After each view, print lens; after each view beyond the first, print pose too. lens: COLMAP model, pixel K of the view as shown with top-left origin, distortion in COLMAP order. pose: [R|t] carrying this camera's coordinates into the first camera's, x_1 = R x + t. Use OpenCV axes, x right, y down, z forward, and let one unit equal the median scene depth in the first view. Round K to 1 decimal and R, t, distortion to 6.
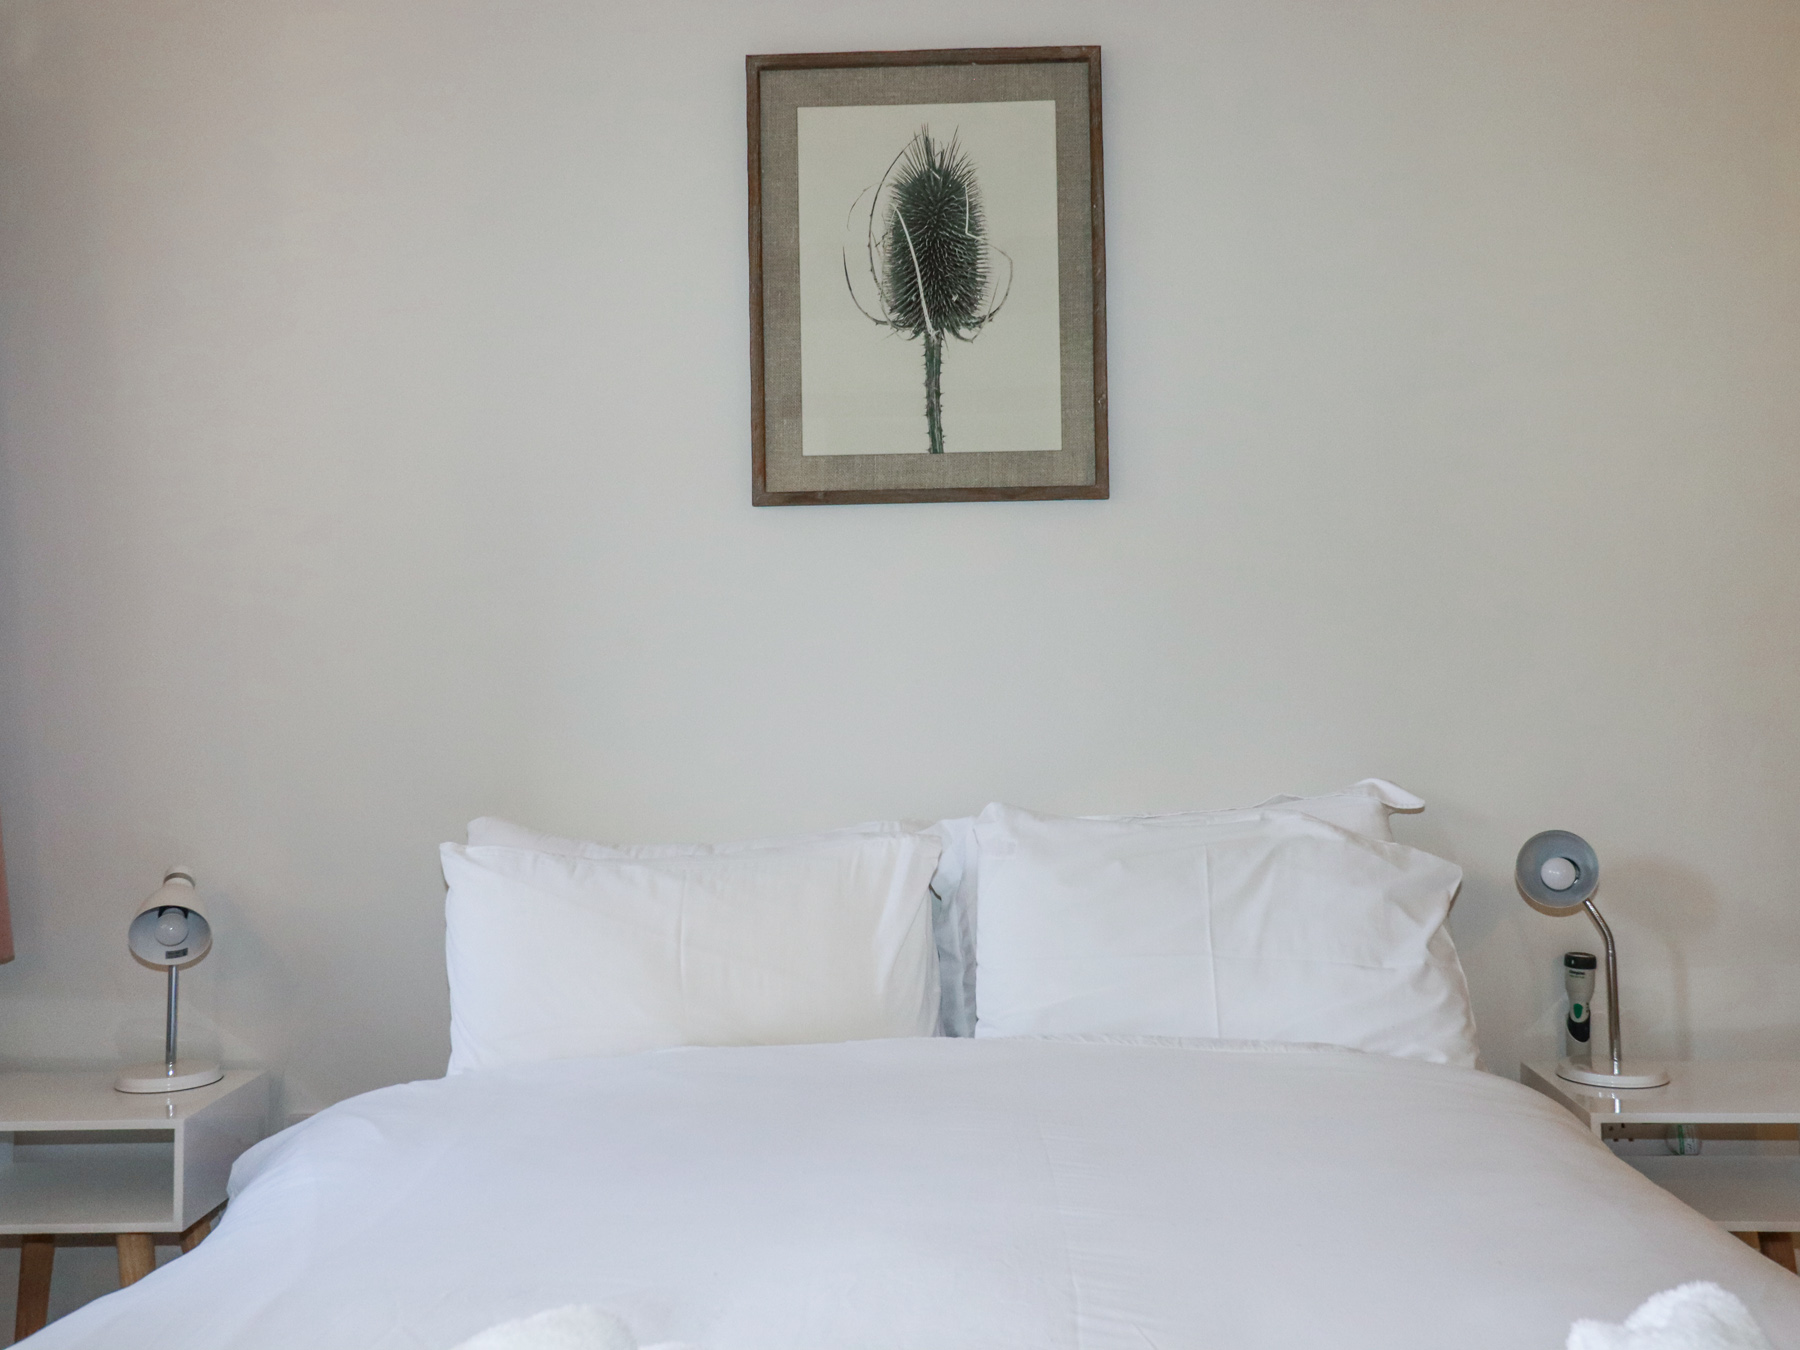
lens RADIAL K [[1554.7, 0, 900.0], [0, 1554.7, 675.0], [0, 0, 1]] dist [-0.000080, 0.002320]
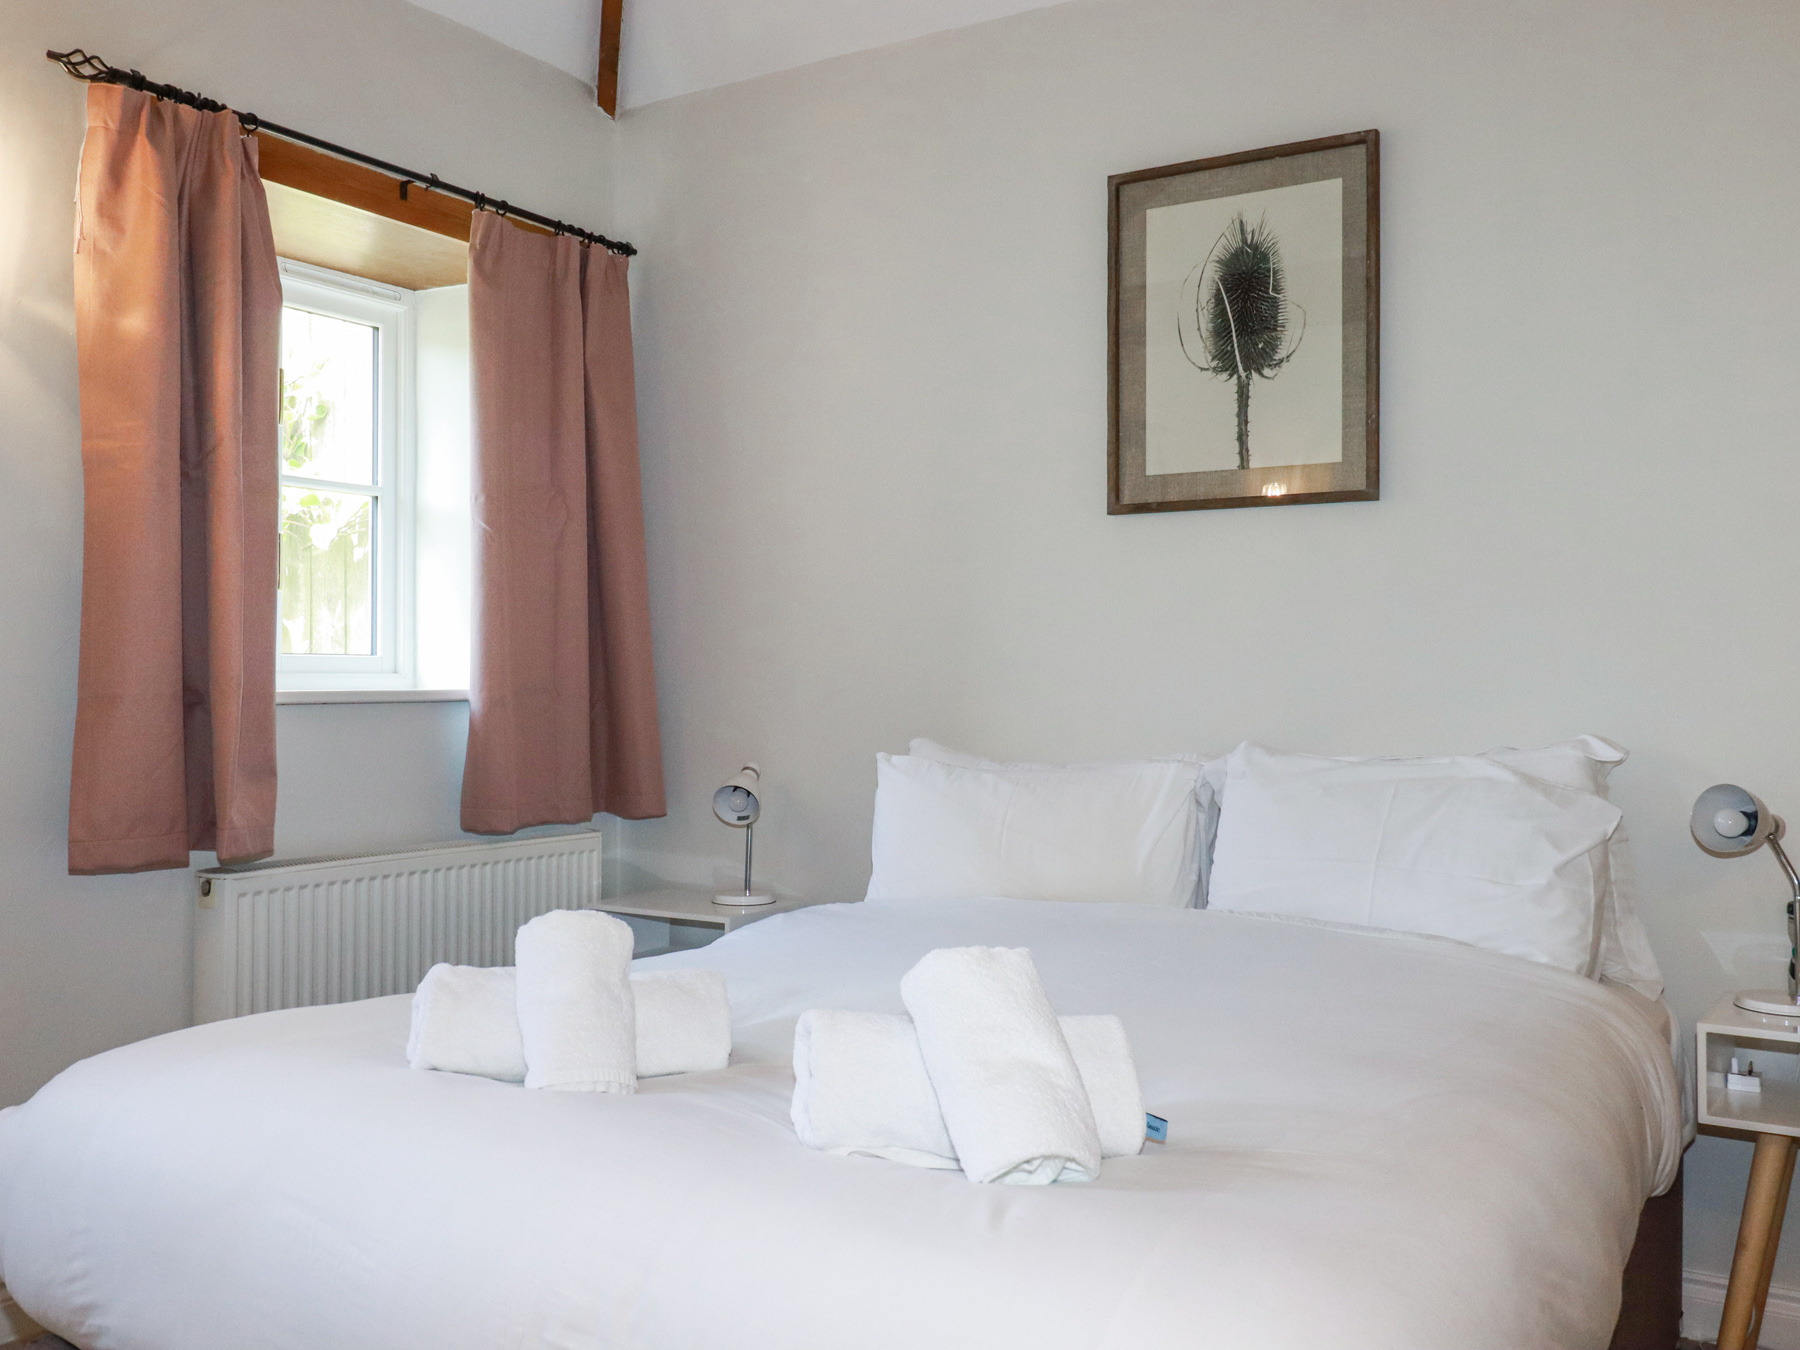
lens RADIAL K [[1554.7, 0, 900.0], [0, 1554.7, 675.0], [0, 0, 1]] dist [-0.000080, 0.002320]
pose [[0.869562, 0.018588, -0.493475, 0.410843], [-0.006702, 0.999643, 0.025846, -0.004414], [0.493779, -0.019167, 0.869376, -0.253965]]
